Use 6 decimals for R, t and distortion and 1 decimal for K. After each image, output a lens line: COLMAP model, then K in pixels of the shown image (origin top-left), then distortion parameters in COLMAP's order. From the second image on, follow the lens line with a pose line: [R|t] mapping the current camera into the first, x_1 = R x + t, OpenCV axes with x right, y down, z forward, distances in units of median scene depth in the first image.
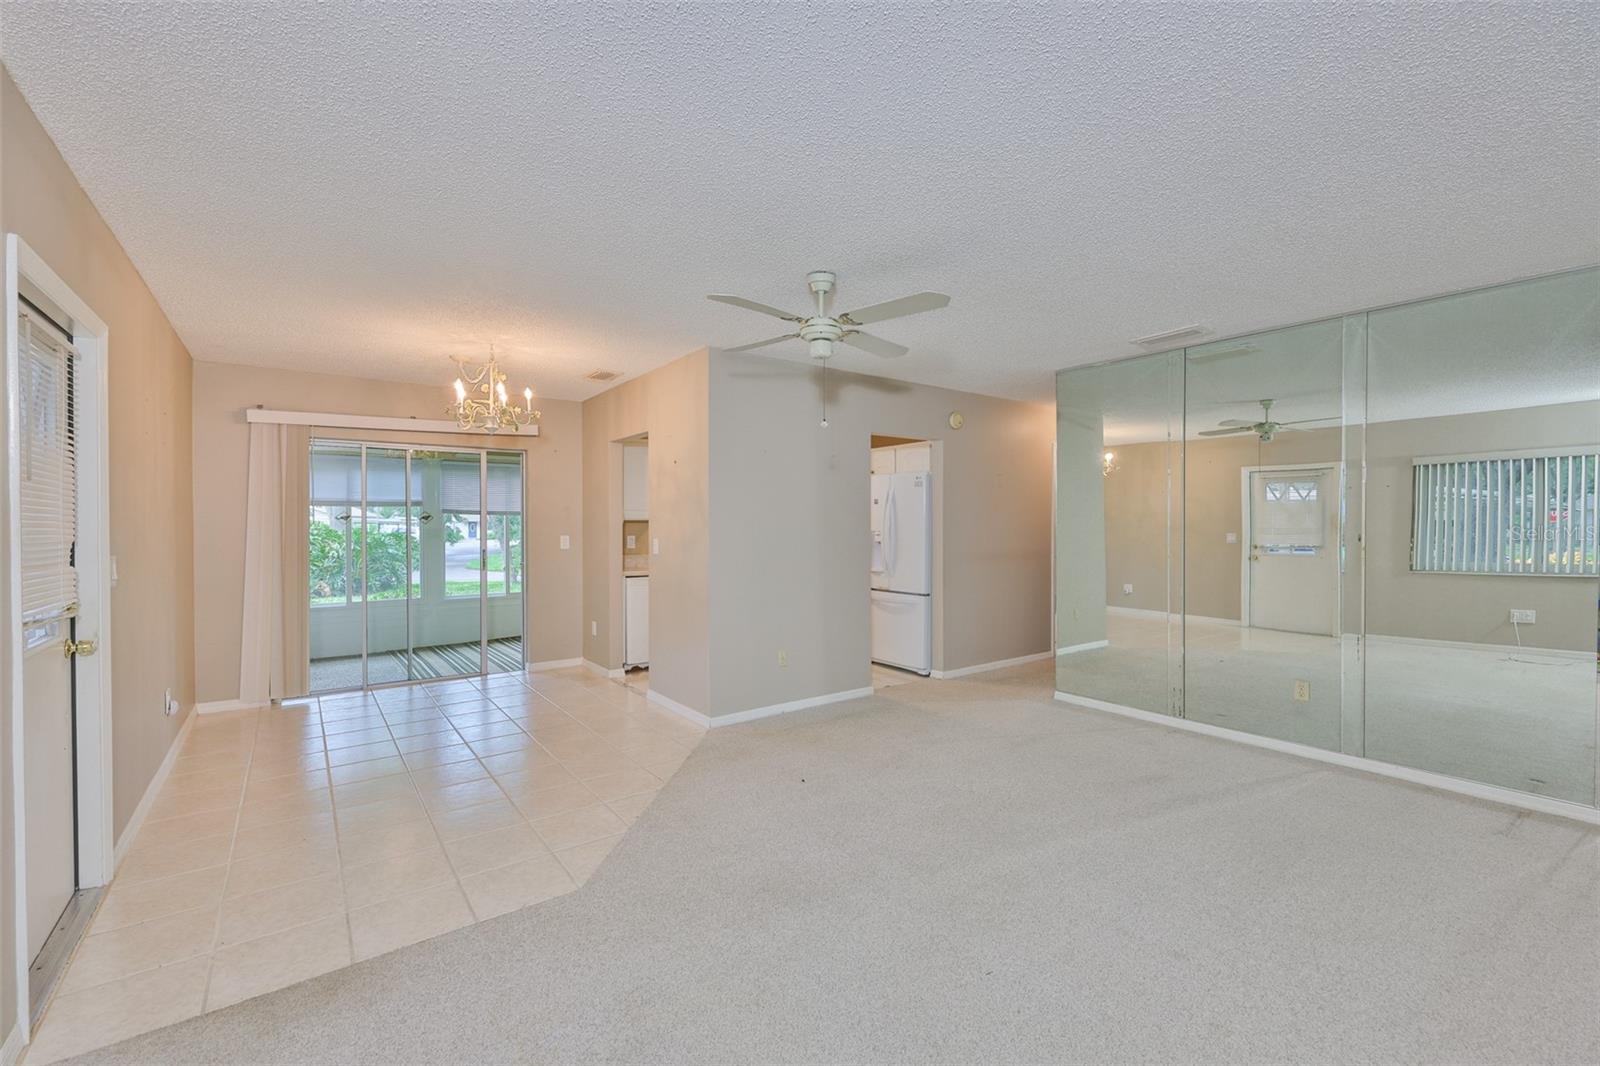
lens RADIAL K [[684.7, 0, 796.5], [0, 684.7, 524.6], [0, 0, 1]] dist [-0.000487, 0.000994]
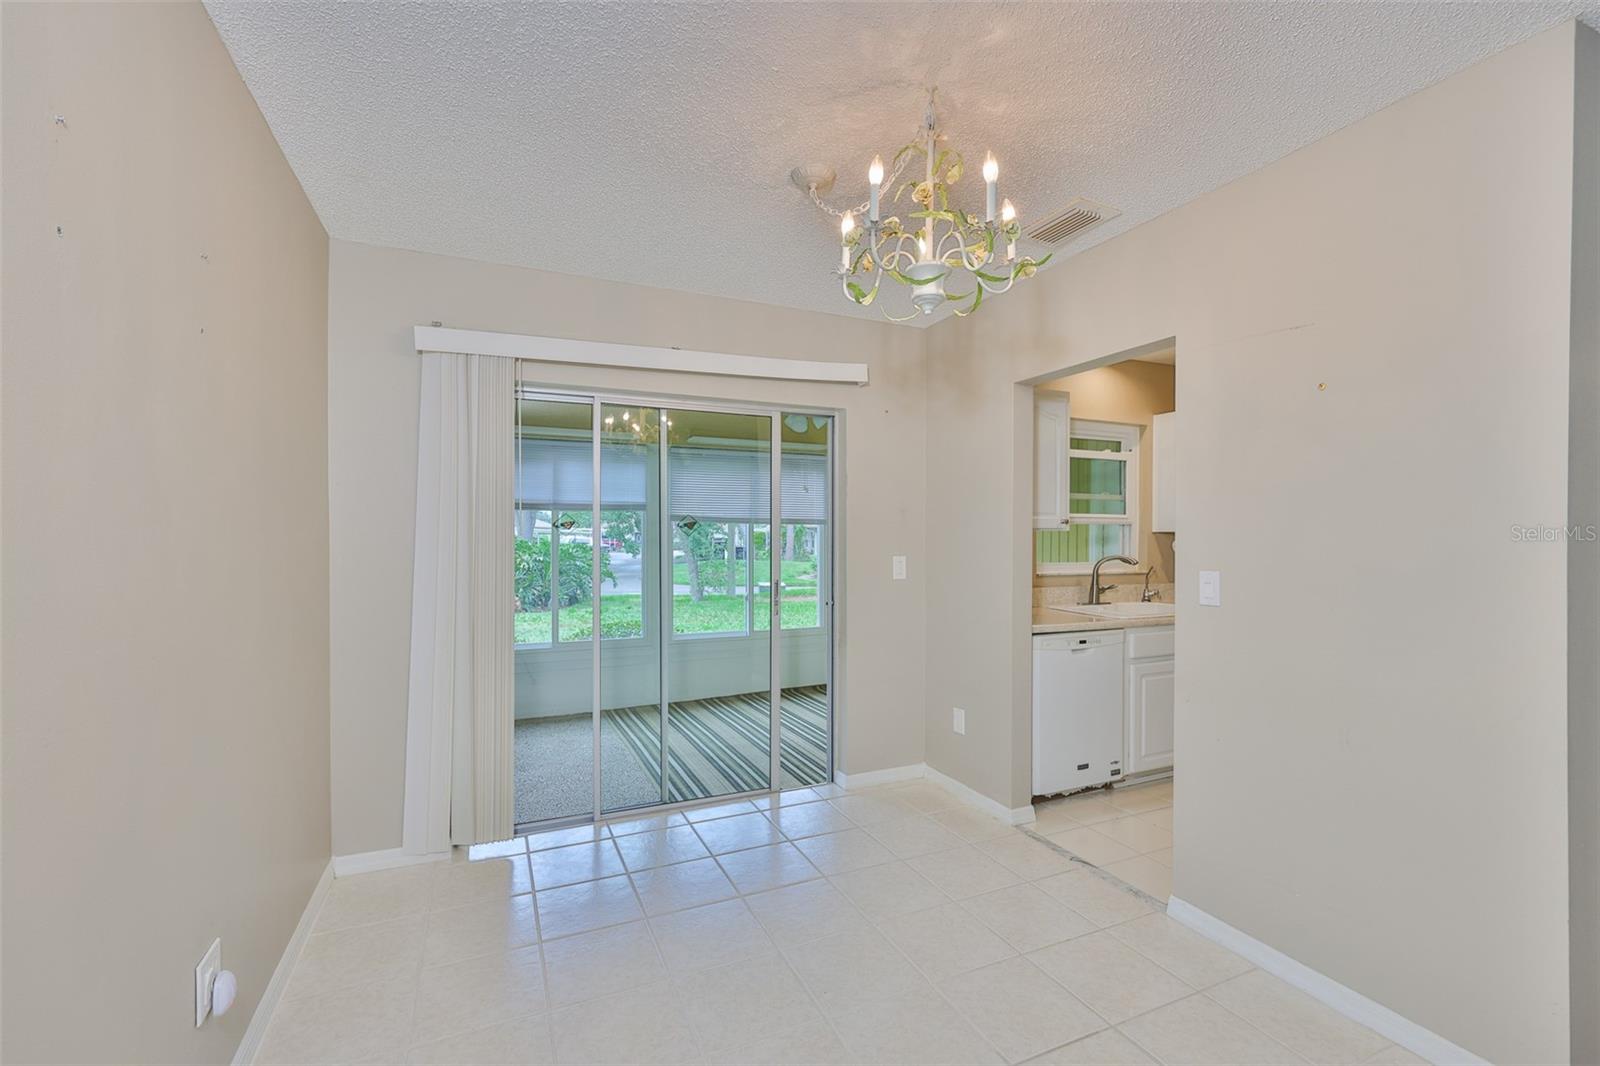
lens RADIAL K [[684.7, 0, 799.4], [0, 684.7, 539.5], [0, 0, 1]] dist [-0.000487, 0.000994]
pose [[0.978896, 0.005507, -0.204287, -0.307743], [-0.004711, 0.999979, 0.004382, -0.000181], [0.204307, -0.003327, 0.978901, 0.416310]]
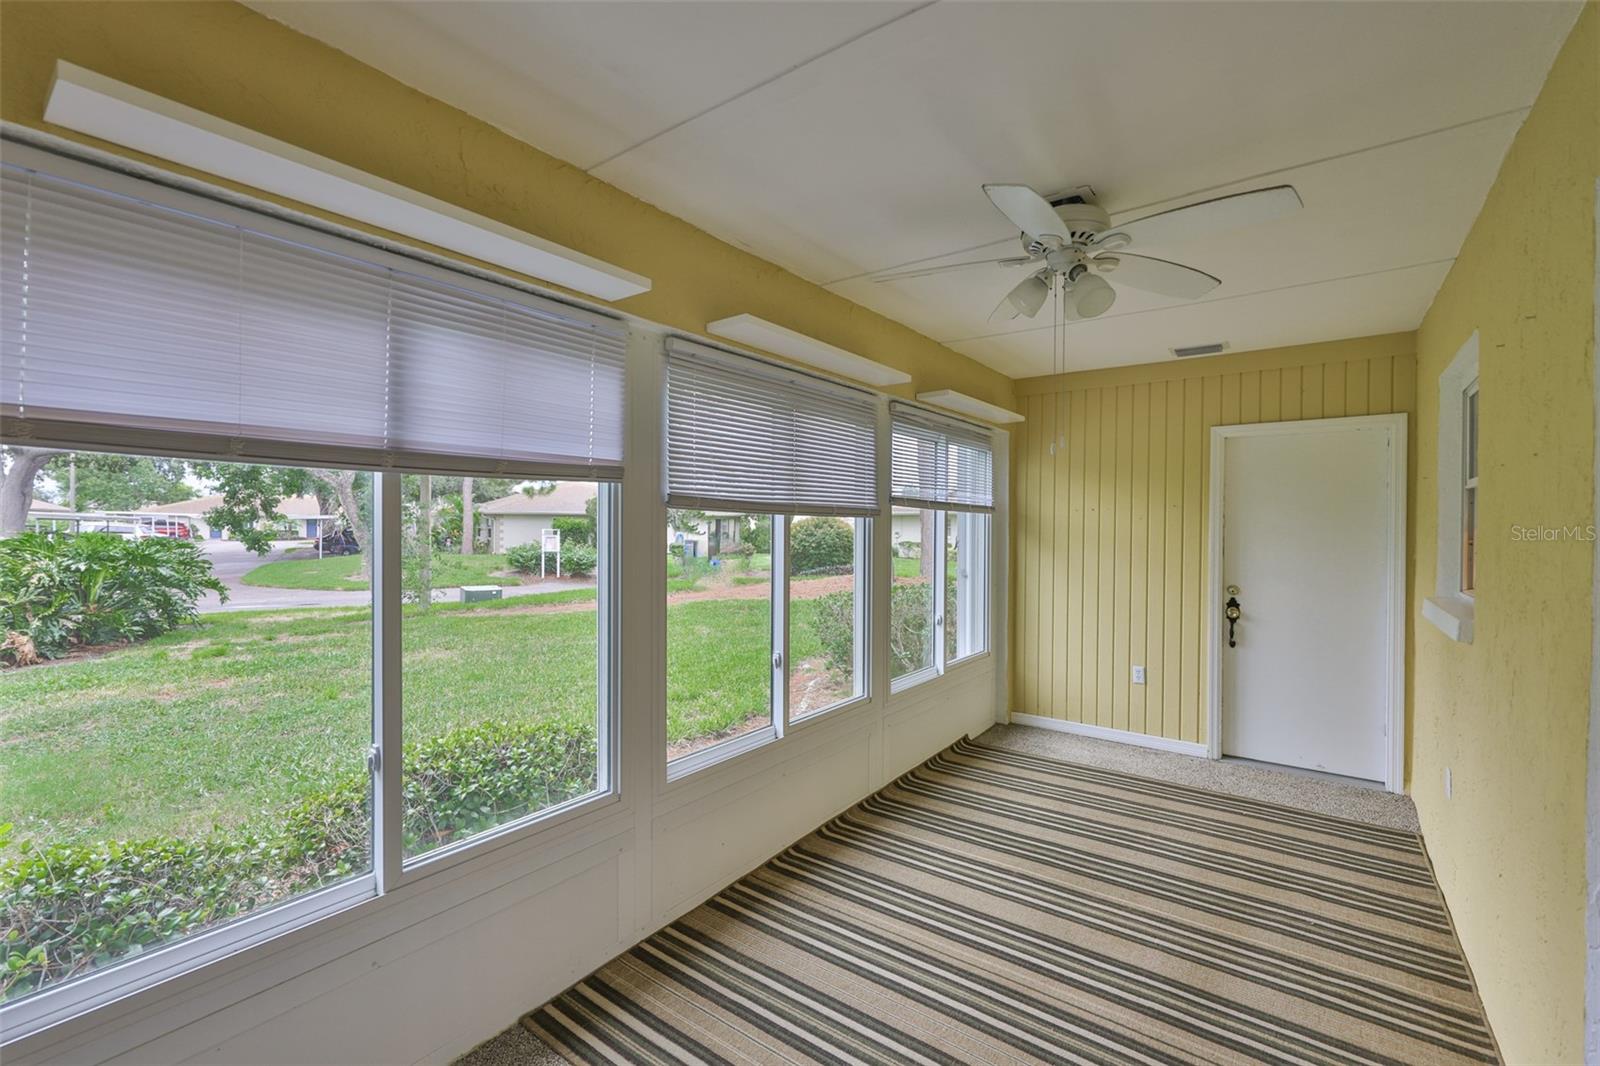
lens RADIAL K [[684.7, 0, 801.2], [0, 684.7, 530.3], [0, 0, 1]] dist [-0.000487, 0.000994]
pose [[0.960604, 0.002695, 0.277906, -0.738827], [-0.005495, 0.999942, 0.009295, -0.012015], [-0.277865, -0.010456, 0.960563, 0.927561]]
